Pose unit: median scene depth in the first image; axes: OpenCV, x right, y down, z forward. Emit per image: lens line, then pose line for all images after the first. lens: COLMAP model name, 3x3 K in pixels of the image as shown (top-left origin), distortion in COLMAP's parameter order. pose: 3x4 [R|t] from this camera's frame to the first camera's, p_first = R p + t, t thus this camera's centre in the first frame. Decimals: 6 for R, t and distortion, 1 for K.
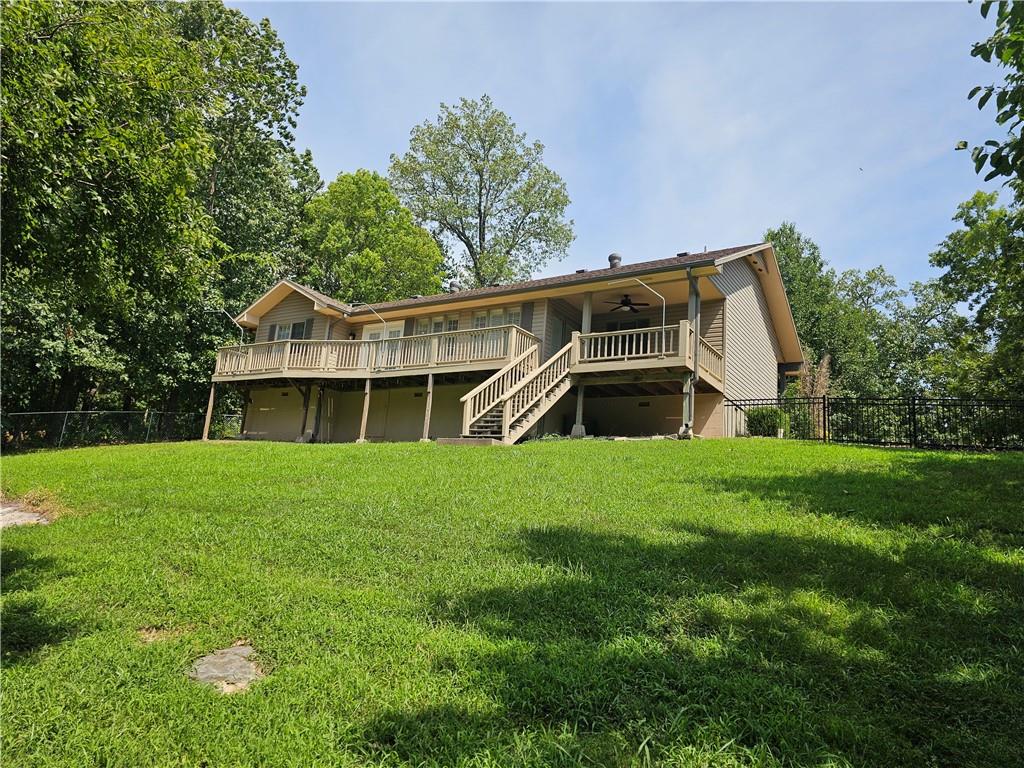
lens RADIAL K [[683.8, 0, 516.7], [0, 683.8, 393.5], [0, 0, 1]] dist [0.055499, -0.039215]
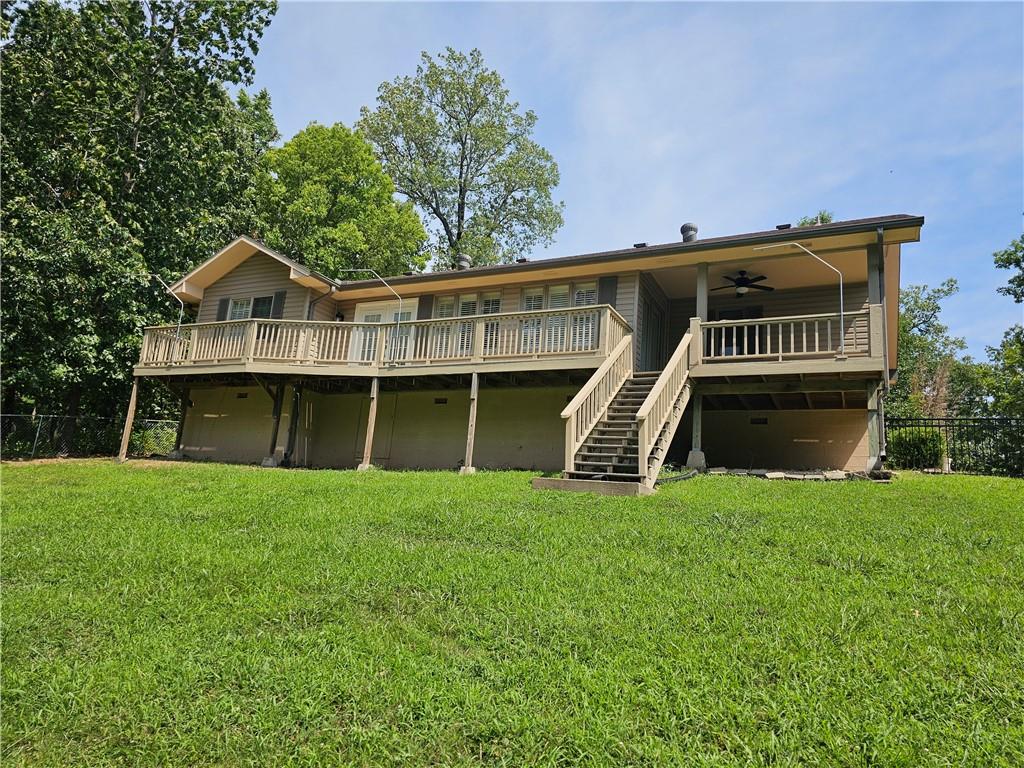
lens RADIAL K [[683.8, 0, 517.5], [0, 683.8, 377.5], [0, 0, 1]] dist [0.055499, -0.039215]
pose [[0.993242, 0.024444, 0.113457, -0.140242], [-0.021779, 0.999459, -0.024664, -0.006451], [-0.113999, 0.022027, 0.993237, 0.265076]]
